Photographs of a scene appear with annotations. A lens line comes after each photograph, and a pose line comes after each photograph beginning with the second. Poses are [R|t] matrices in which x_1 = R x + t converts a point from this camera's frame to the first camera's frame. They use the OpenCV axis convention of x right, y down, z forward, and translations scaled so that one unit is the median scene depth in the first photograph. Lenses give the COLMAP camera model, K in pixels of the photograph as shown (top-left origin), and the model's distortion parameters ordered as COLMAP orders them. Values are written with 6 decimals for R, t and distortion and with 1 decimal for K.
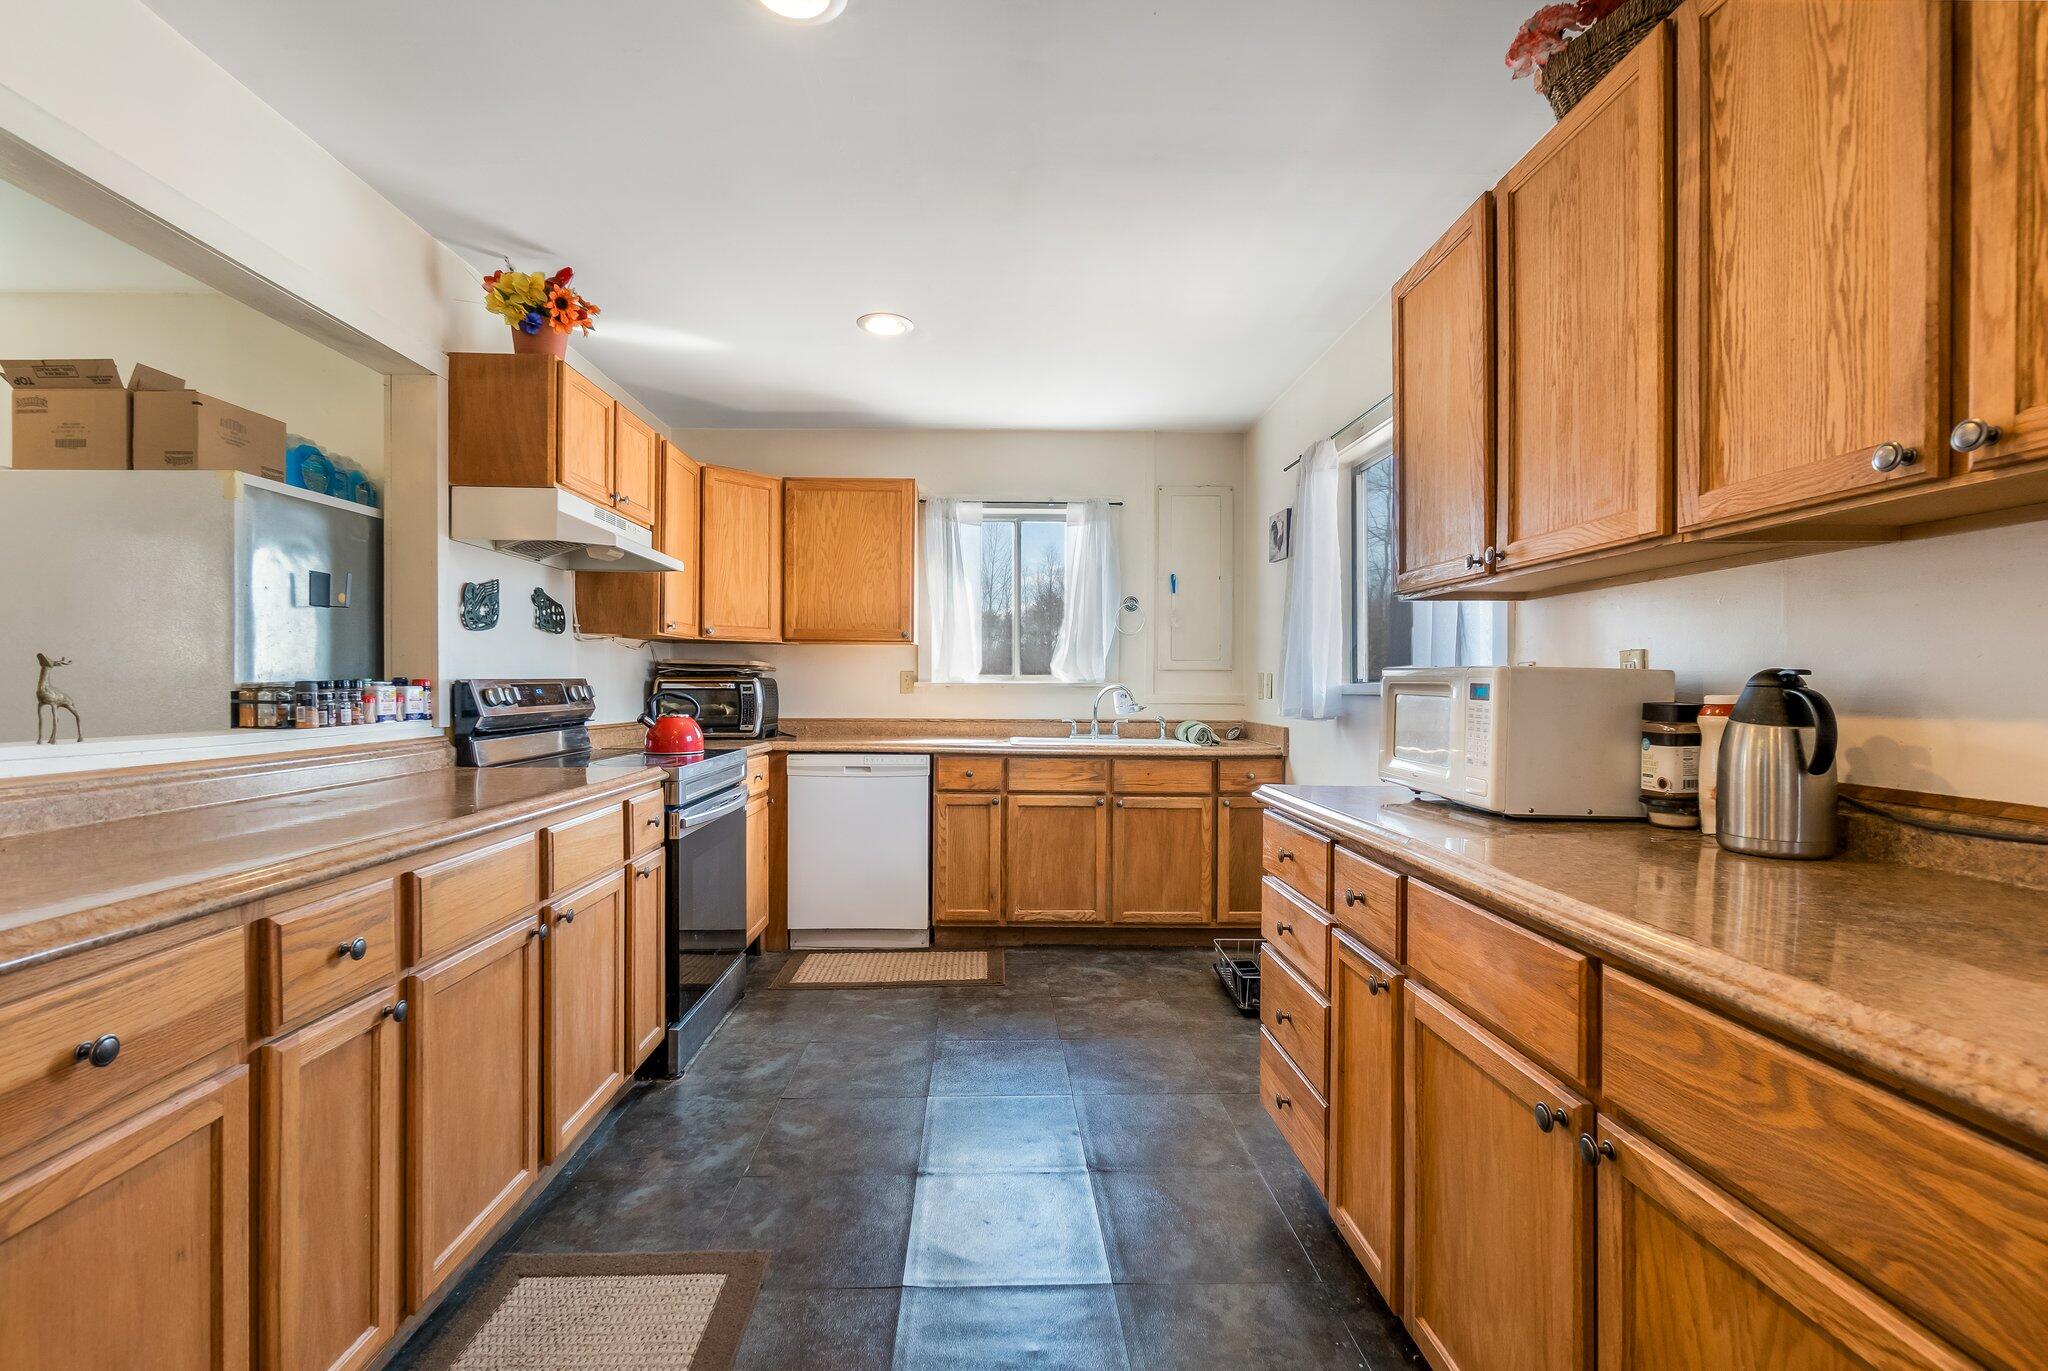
lens RADIAL K [[876.6, 0, 1022.6], [0, 876.6, 684.1], [0, 0, 1]] dist [-0.000783, 0.000118]
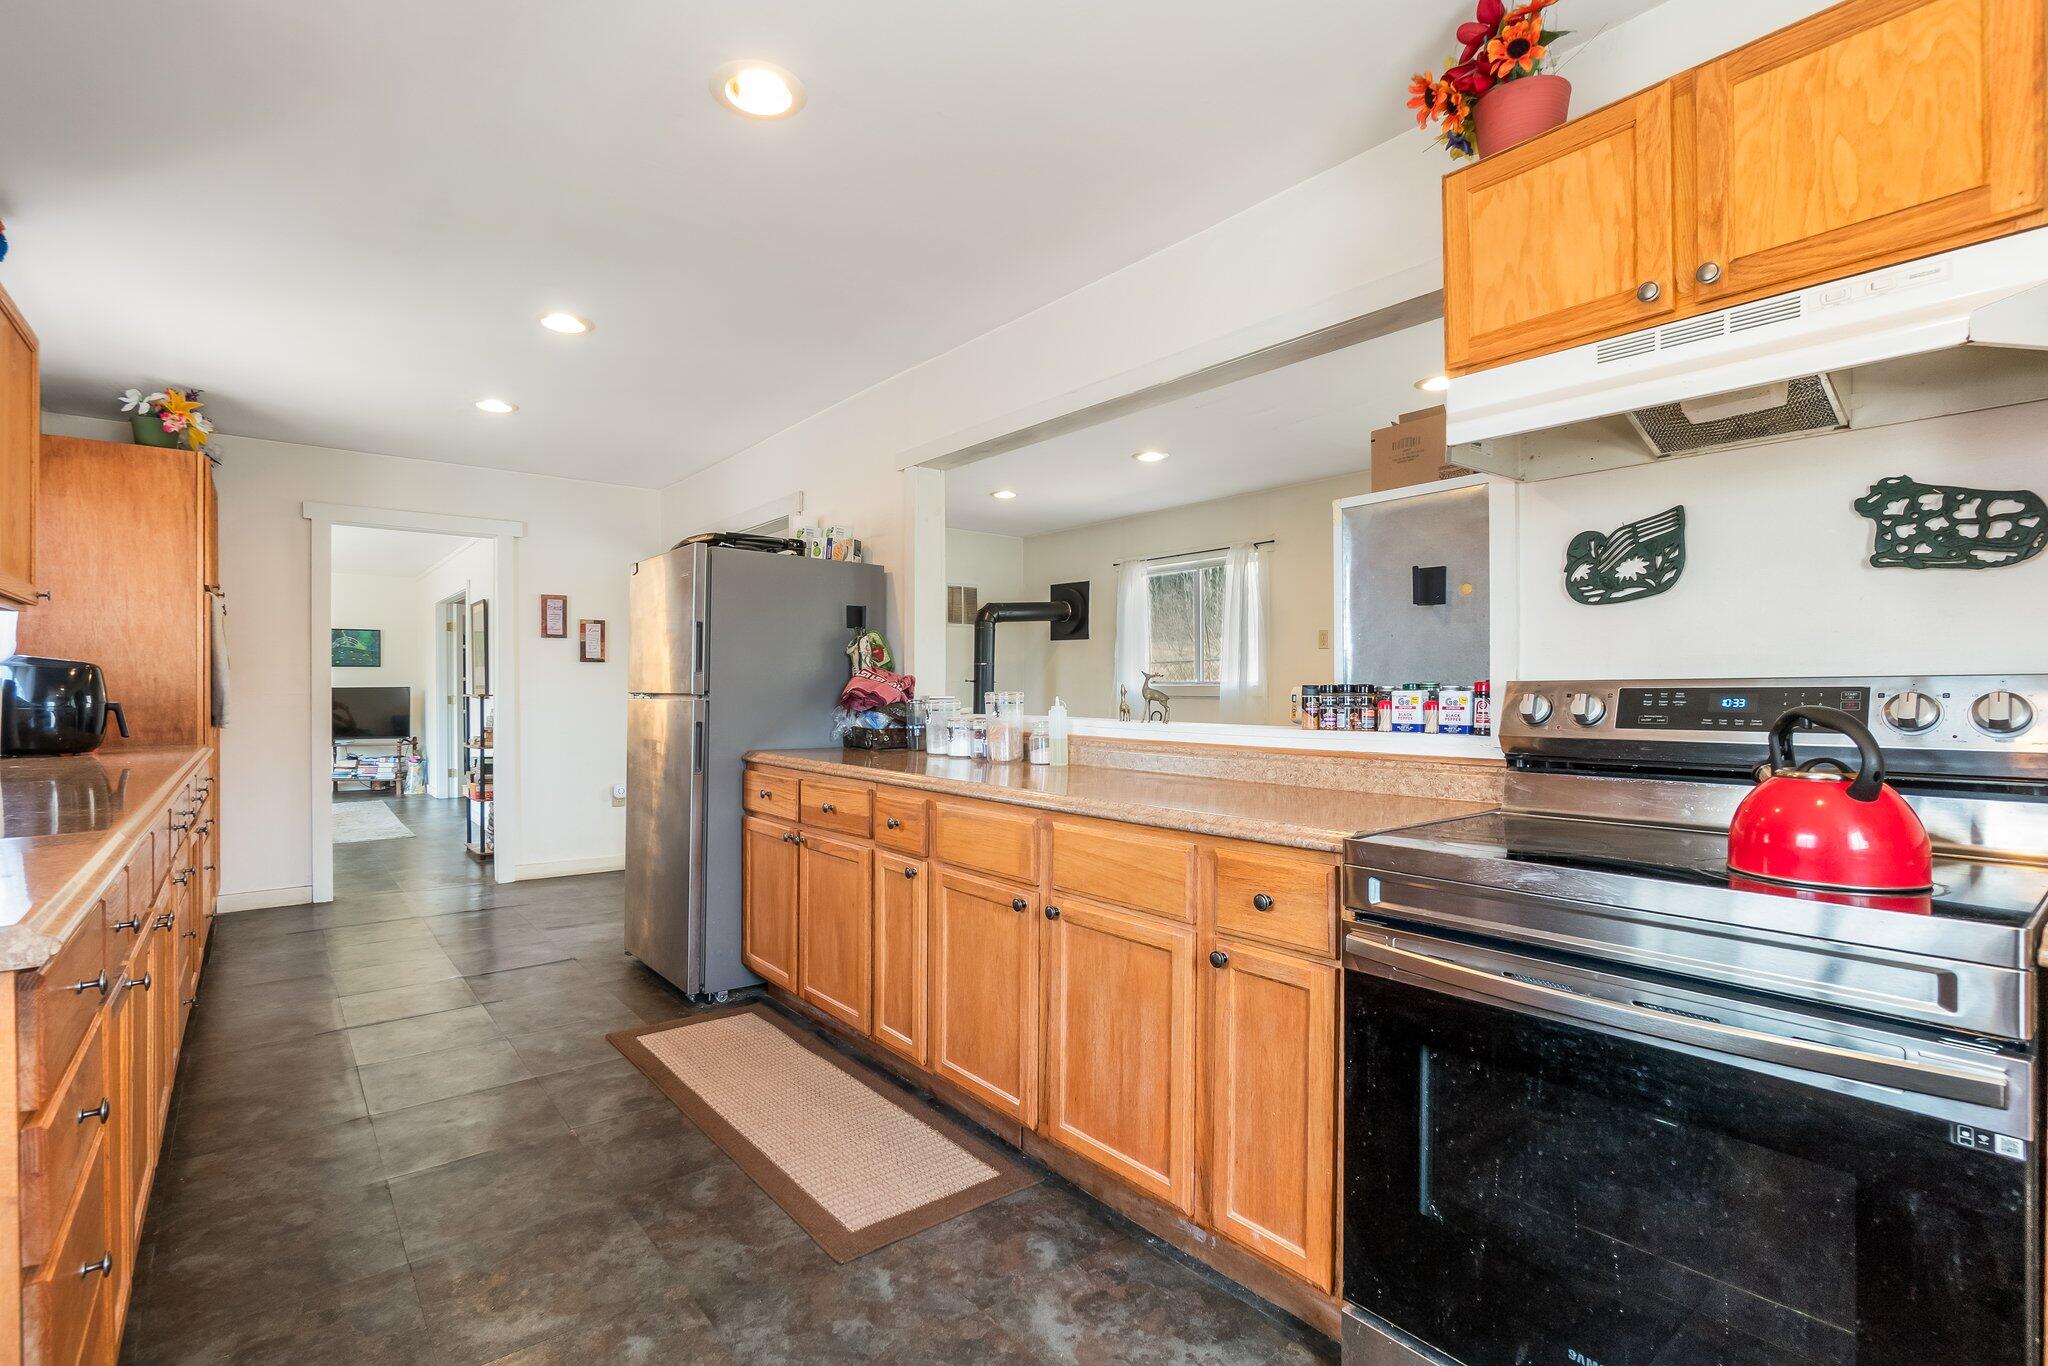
lens RADIAL K [[959.3, 0, 1022.0], [0, 959.3, 690.1], [0, 0, 1]] dist [-0.000234, 0.000467]
pose [[-0.797716, -0.000603, -0.603033, 0.149638], [-0.000829, 1.000000, 0.000097, 0.001621], [0.603033, 0.000578, -0.797716, 1.498398]]
